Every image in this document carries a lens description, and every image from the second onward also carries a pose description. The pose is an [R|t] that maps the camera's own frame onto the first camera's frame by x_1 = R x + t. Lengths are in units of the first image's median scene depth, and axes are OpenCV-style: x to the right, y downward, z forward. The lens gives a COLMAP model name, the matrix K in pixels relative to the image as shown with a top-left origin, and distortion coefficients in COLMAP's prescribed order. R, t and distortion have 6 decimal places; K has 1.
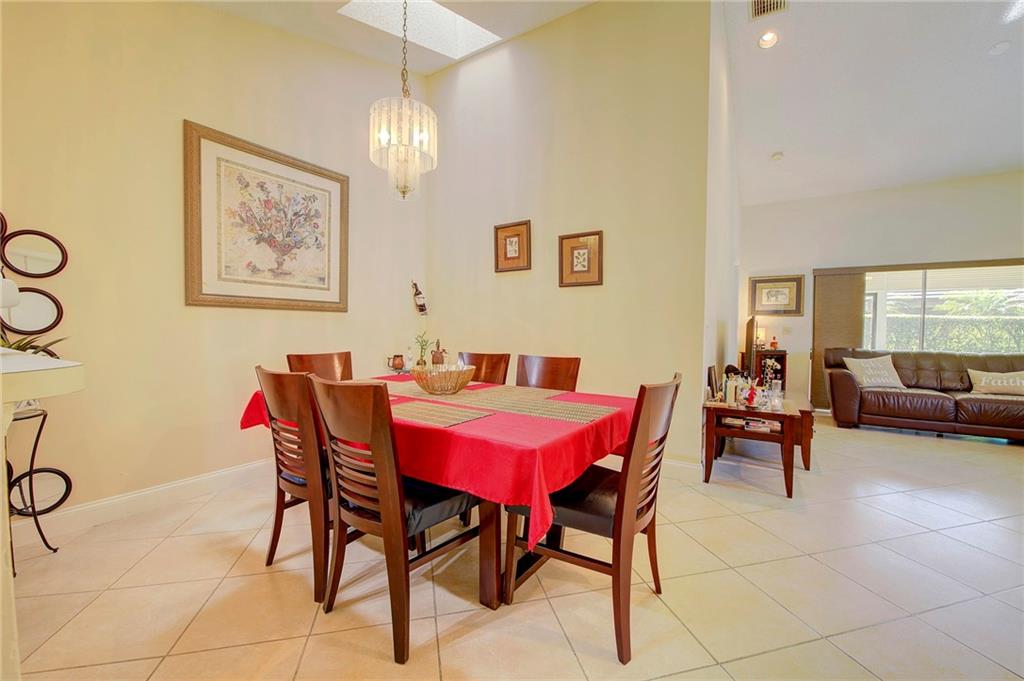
lens RADIAL K [[411.5, 0, 514.0], [0, 411.5, 342.1], [0, 0, 1]] dist [-0.017469, -0.000567]
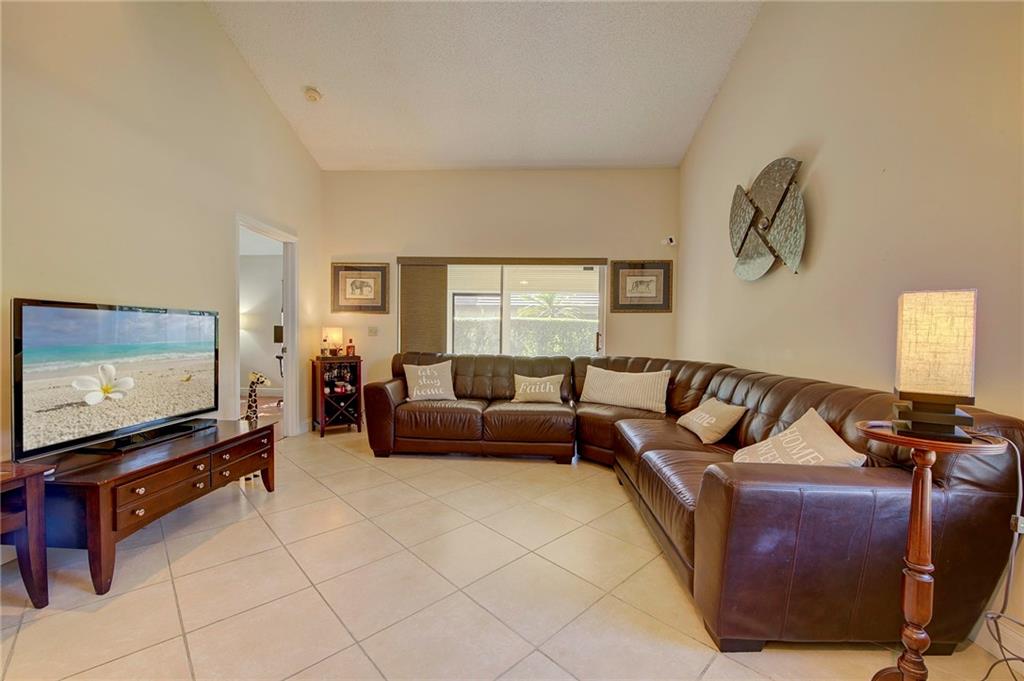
lens RADIAL K [[411.5, 0, 514.0], [0, 411.5, 342.1], [0, 0, 1]] dist [-0.017469, -0.000567]
pose [[0.868277, -0.008024, 0.496014, 0.663586], [0.011315, 0.999929, -0.003631, -0.000935], [-0.495950, 0.008765, 0.868307, 0.203907]]
